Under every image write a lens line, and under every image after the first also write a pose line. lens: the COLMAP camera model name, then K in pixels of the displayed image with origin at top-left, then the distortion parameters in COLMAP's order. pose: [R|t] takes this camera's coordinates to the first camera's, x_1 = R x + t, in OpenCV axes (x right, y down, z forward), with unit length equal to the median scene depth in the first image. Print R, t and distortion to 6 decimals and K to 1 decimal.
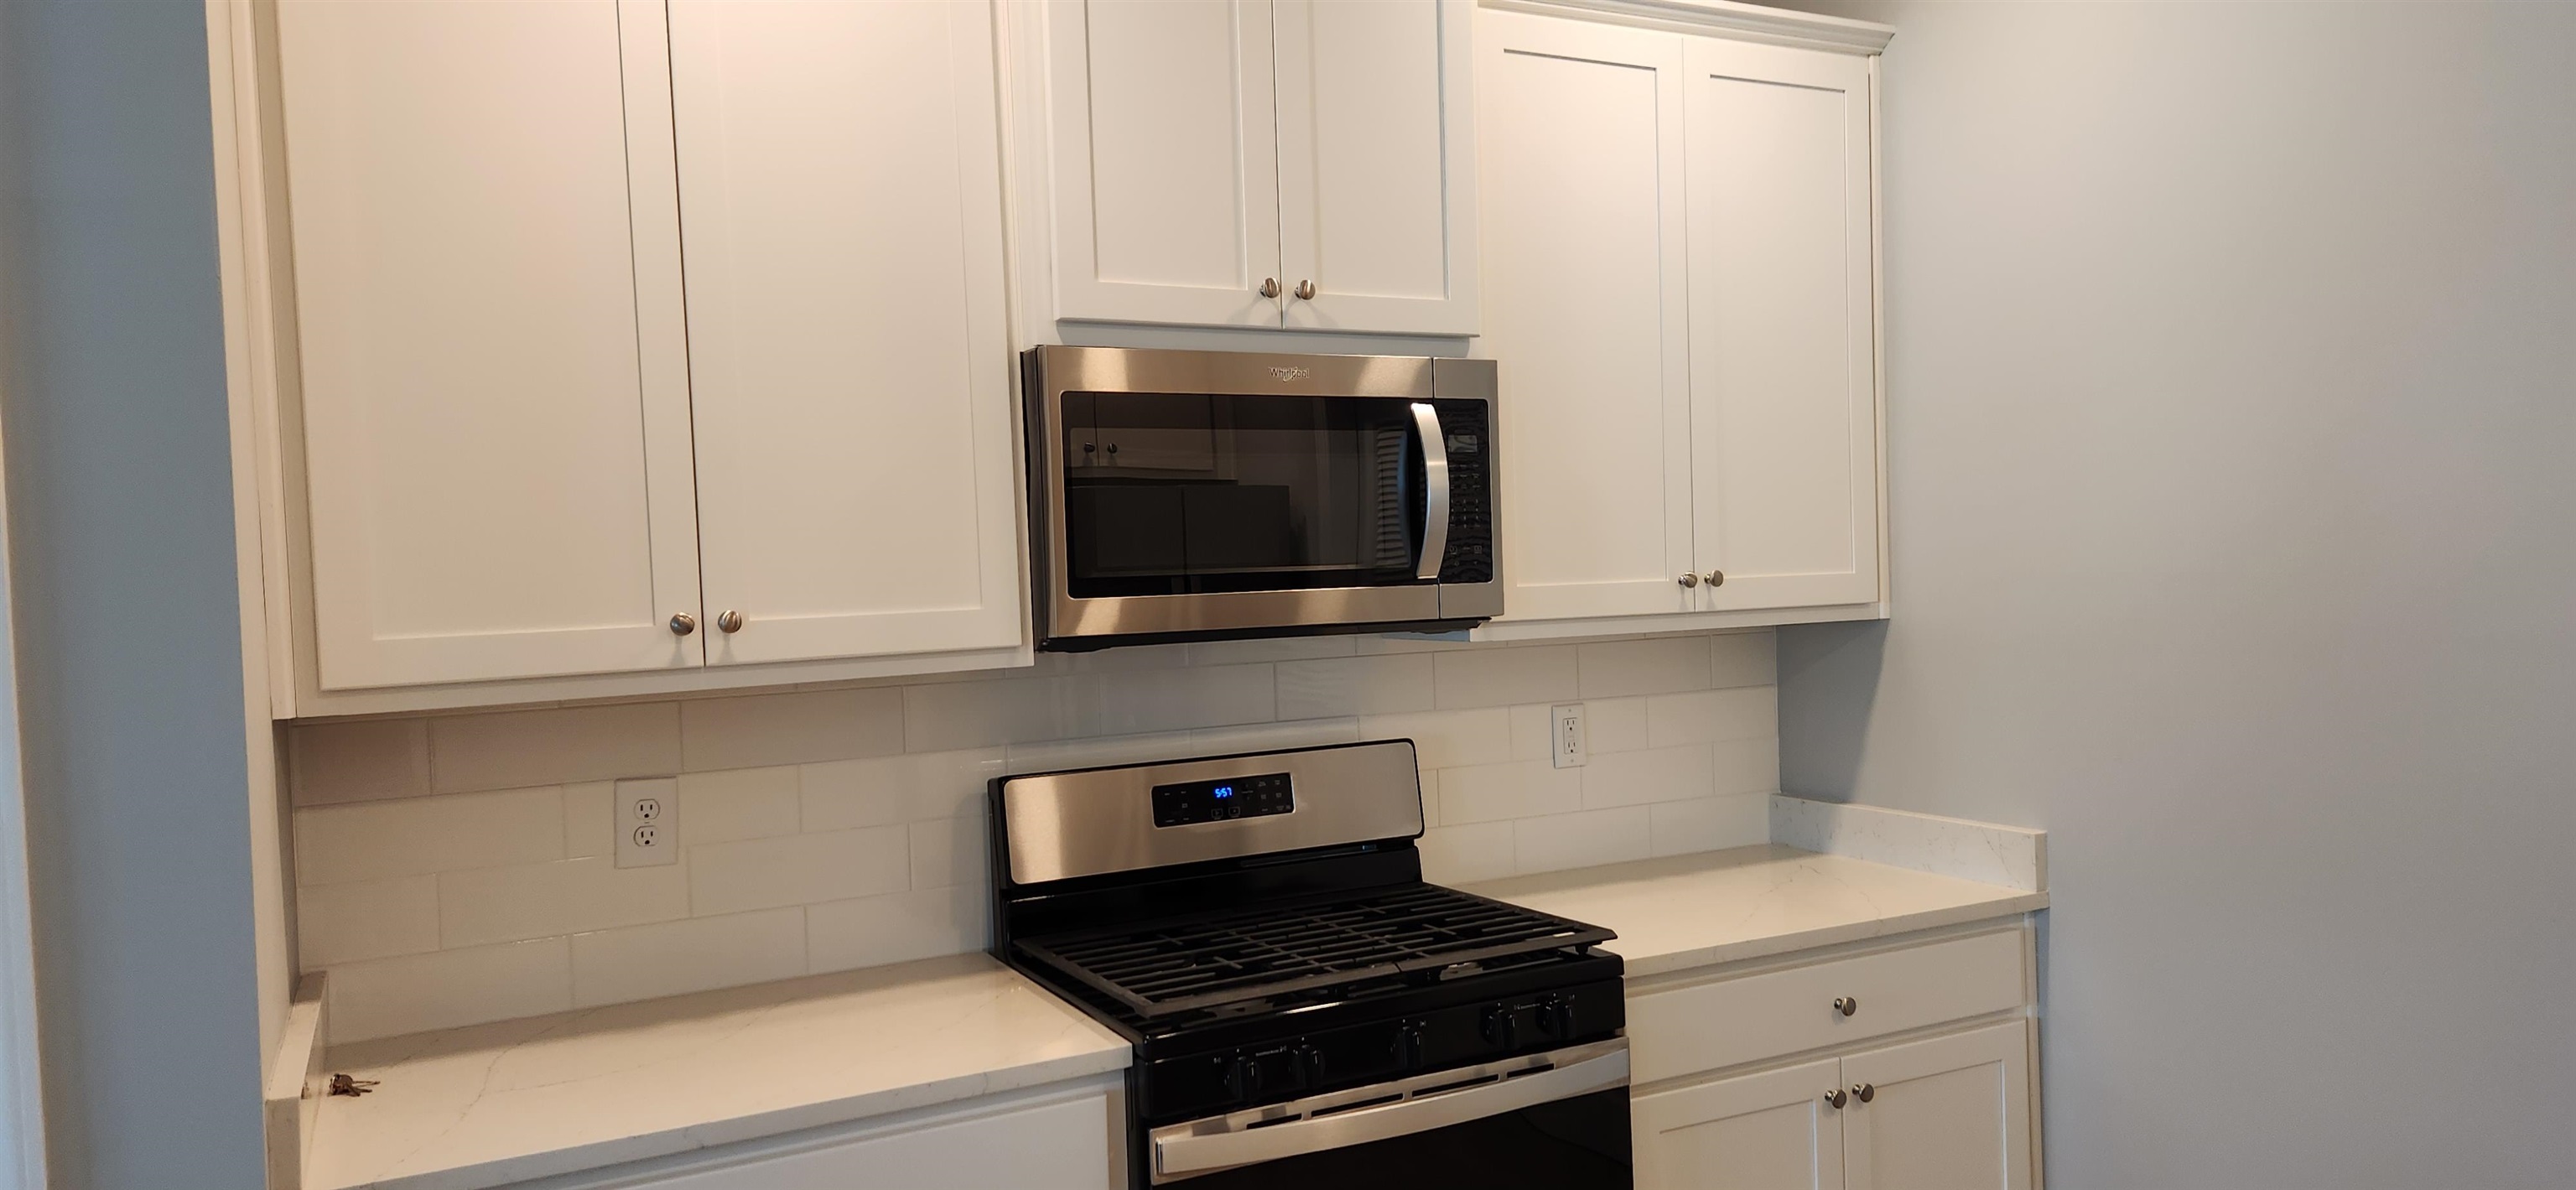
lens RADIAL K [[1730.6, 0, 1304.2], [0, 1730.6, 605.1], [0, 0, 1]] dist [0.063621, -0.009142]
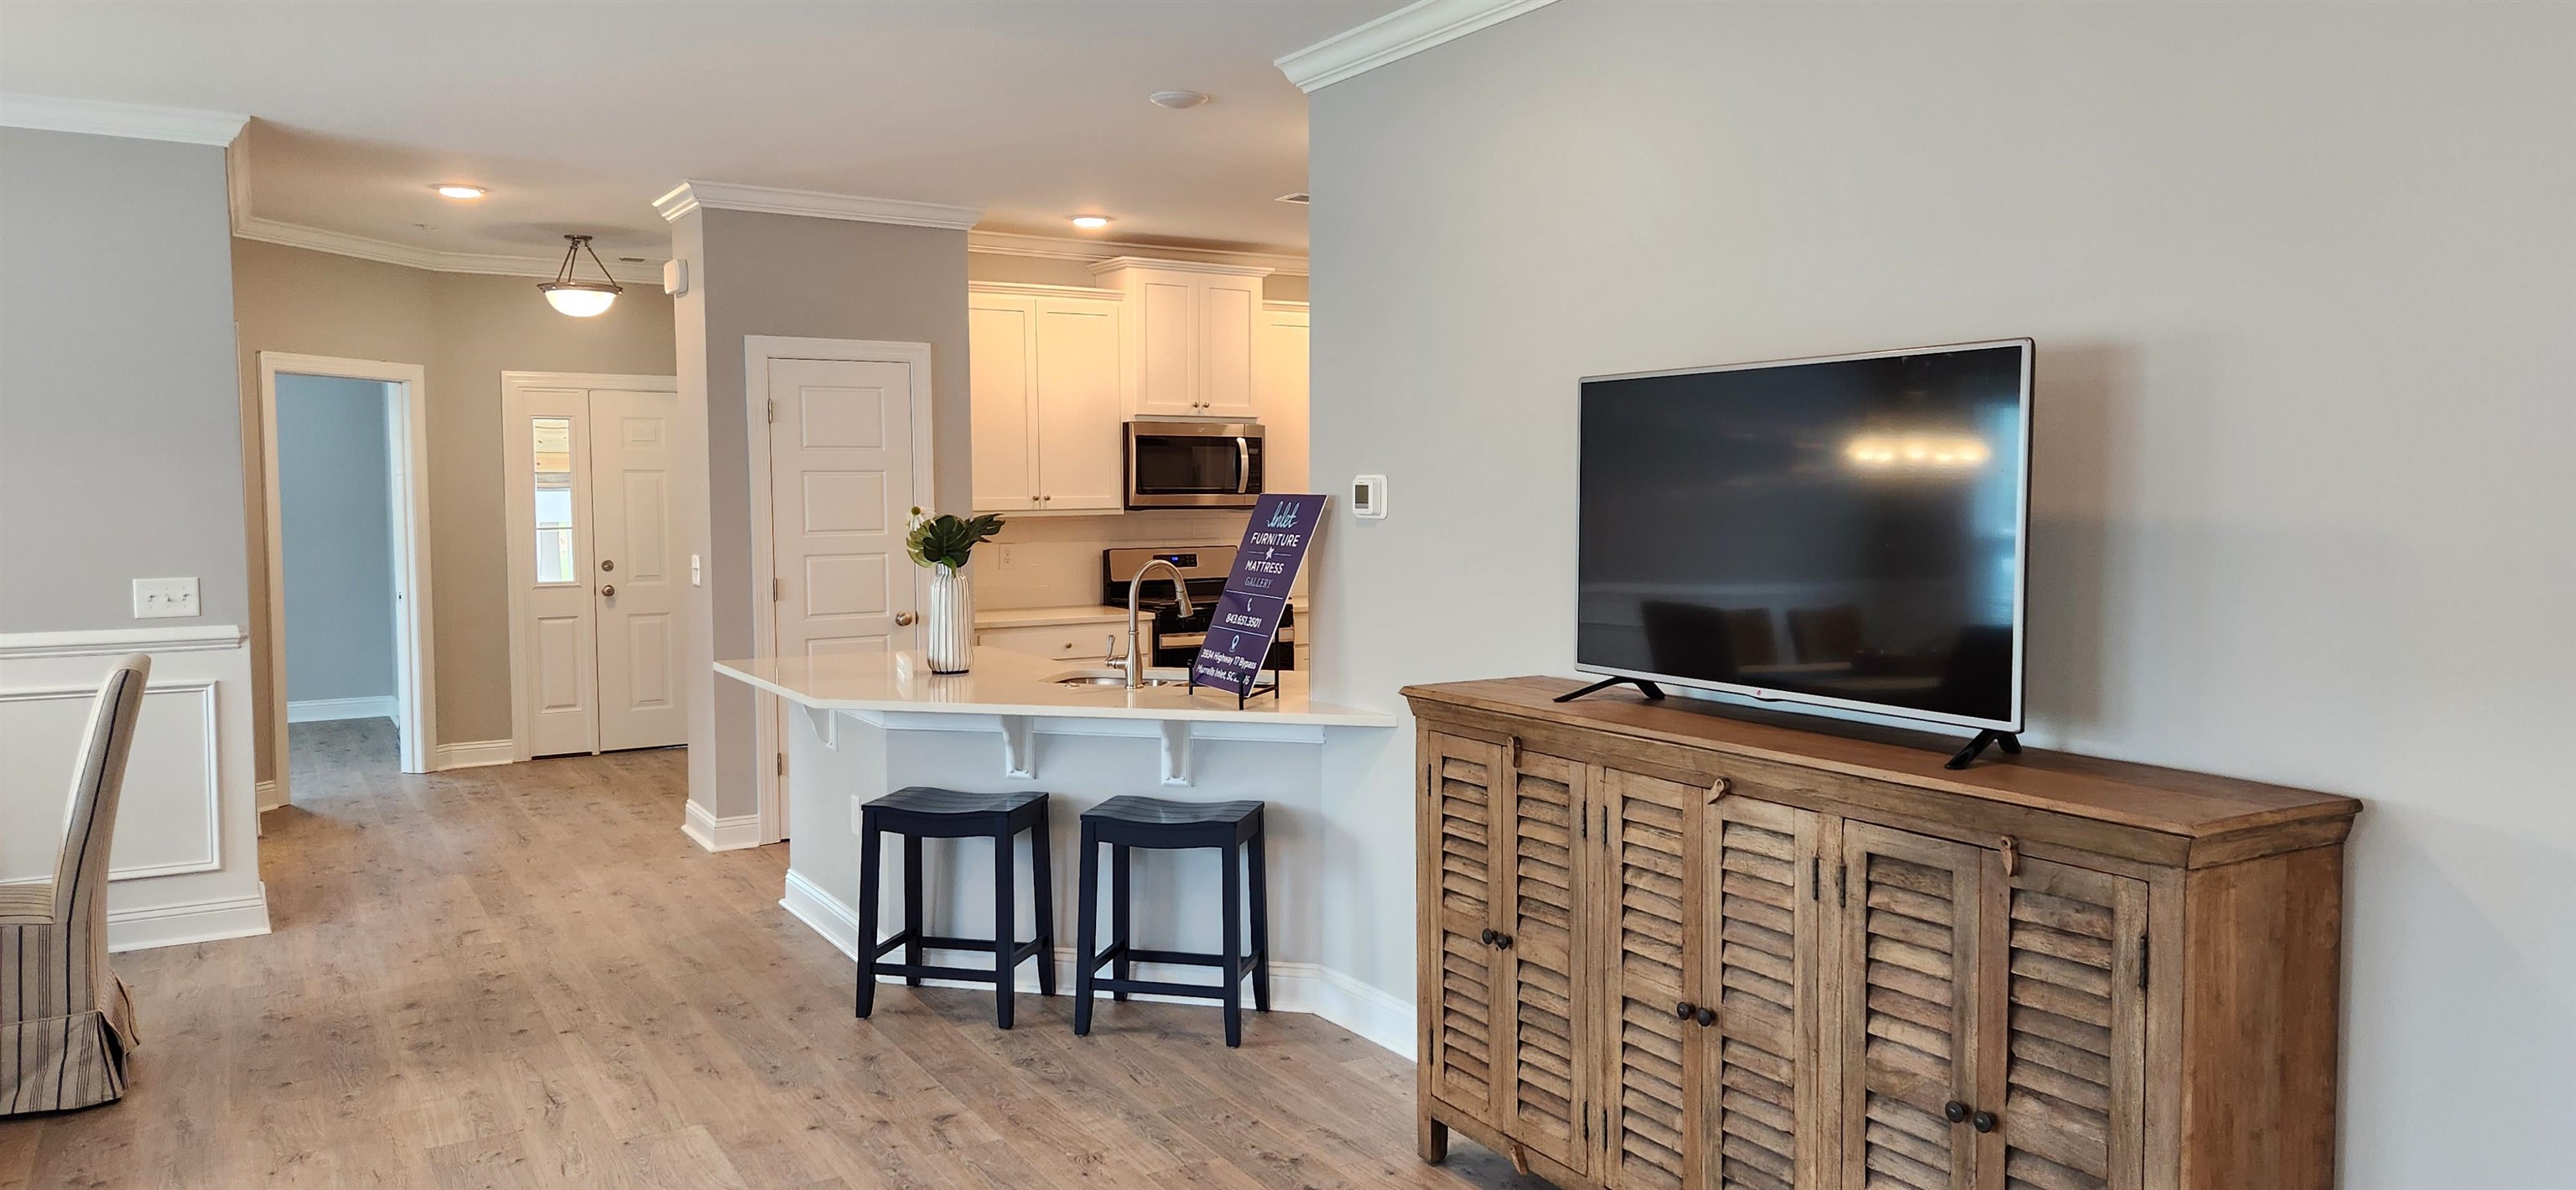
lens RADIAL K [[1730.6, 0, 1291.1], [0, 1730.6, 590.5], [0, 0, 1]] dist [0.063621, -0.009142]
pose [[0.997122, 0.031354, 0.069030, -0.052889], [-0.034216, 0.998586, 0.040681, 0.032684], [-0.067657, -0.042925, 0.996785, -2.215971]]
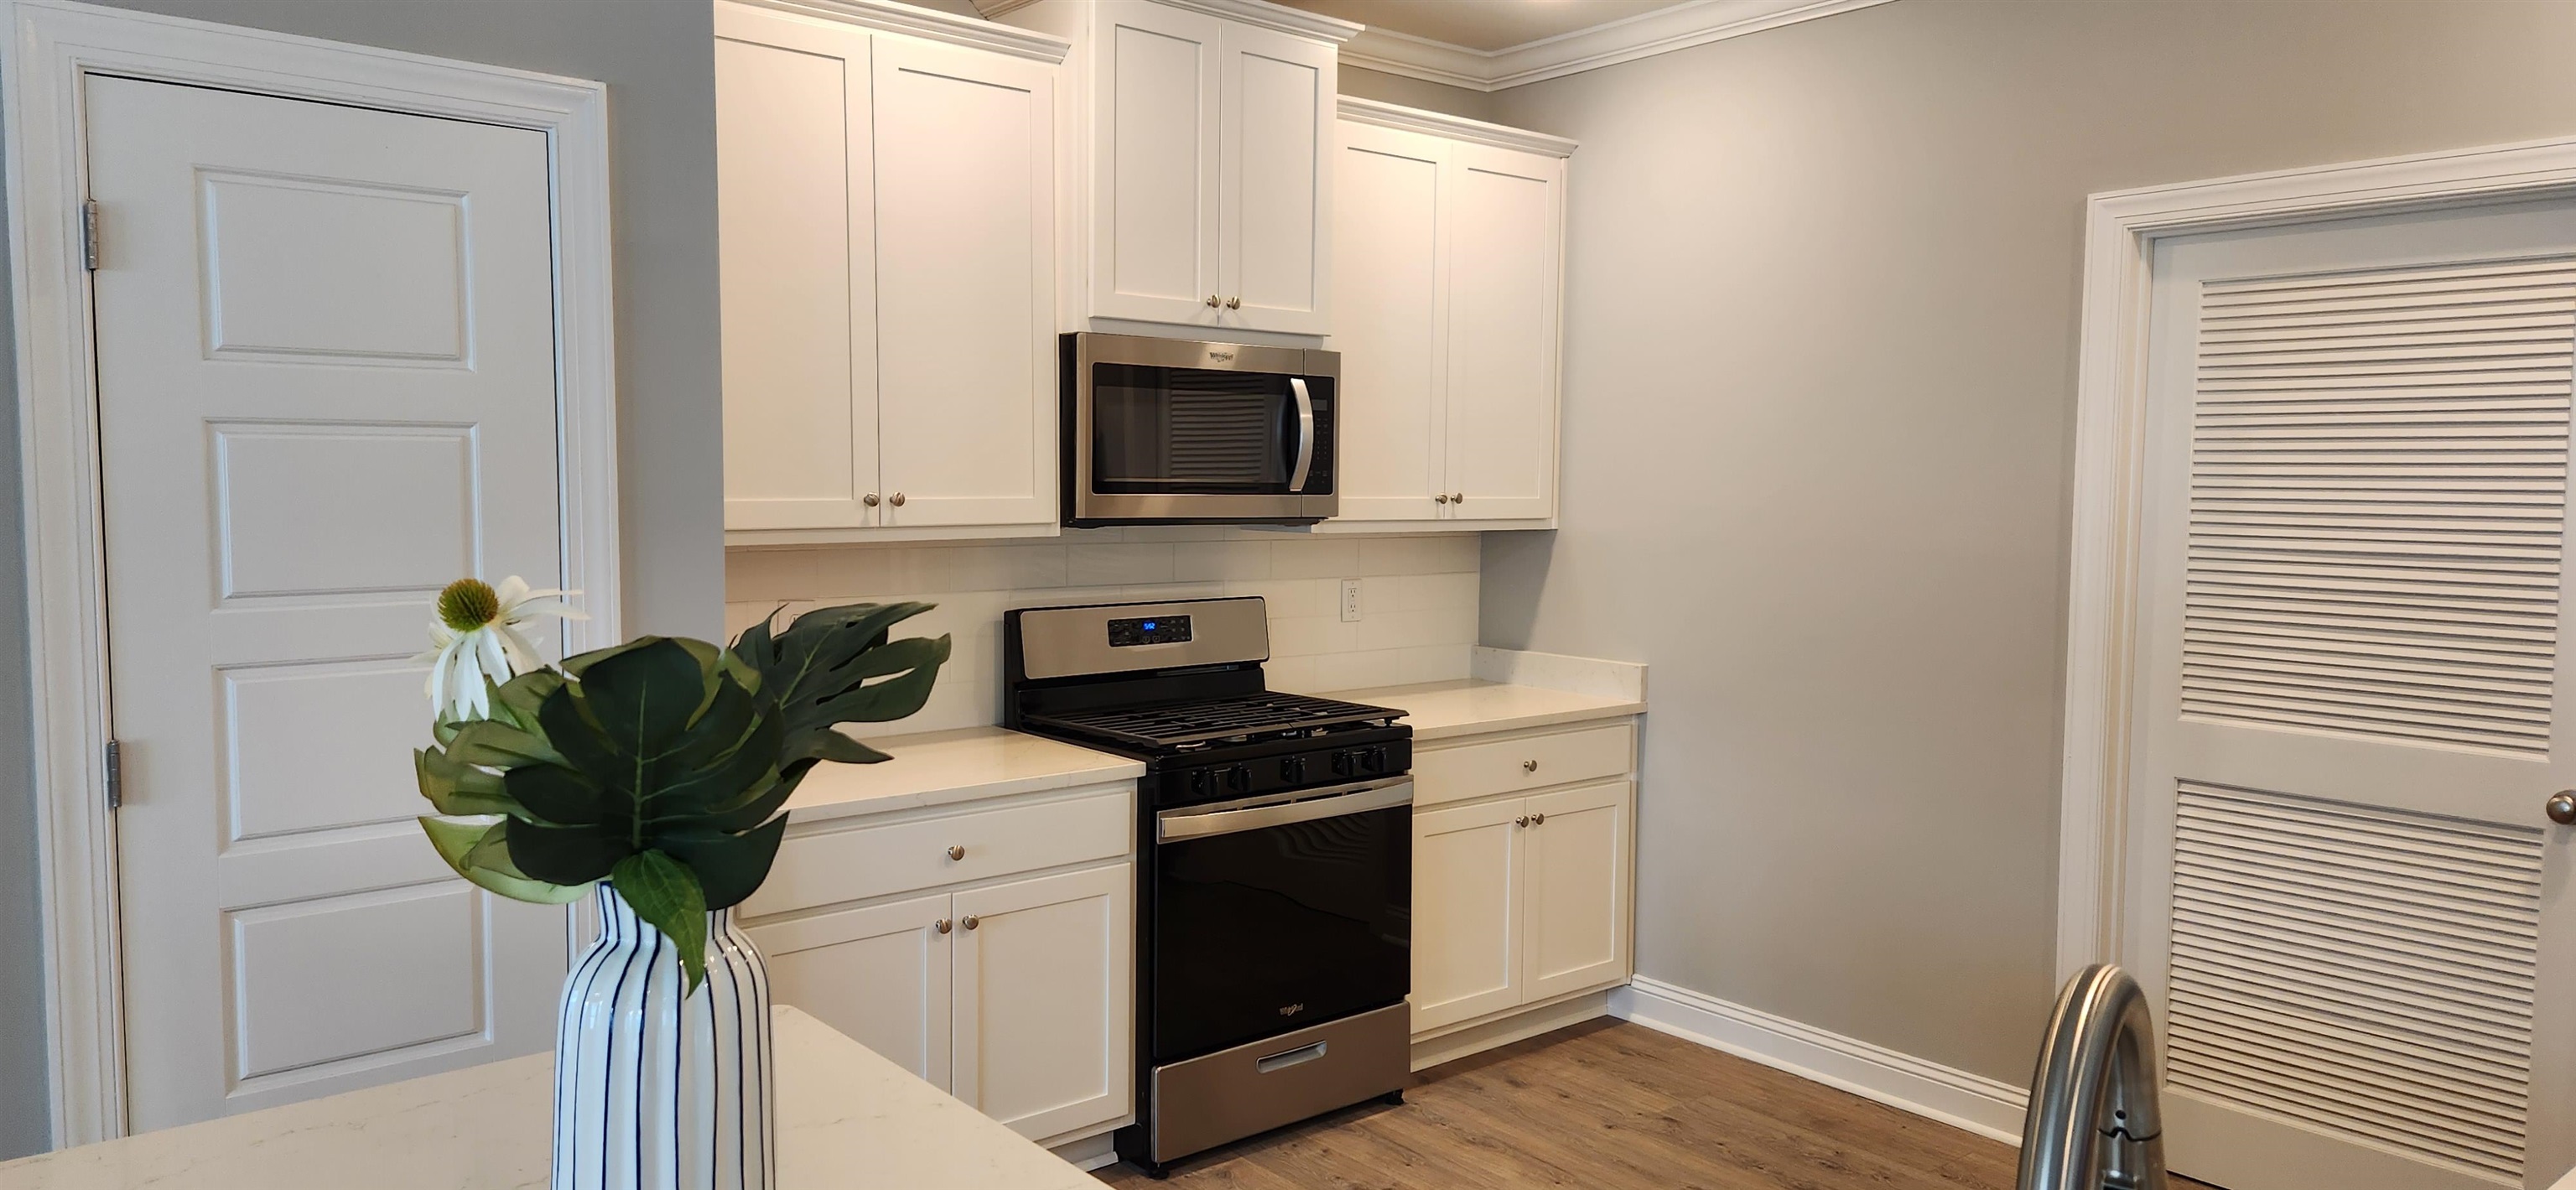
lens RADIAL K [[1730.6, 0, 1275.2], [0, 1730.6, 580.7], [0, 0, 1]] dist [0.063621, -0.009142]
pose [[0.976698, 0.032789, 0.212101, -0.270576], [-0.041103, 0.998545, 0.034905, 0.011725], [-0.210648, -0.042809, 0.976624, -0.517566]]
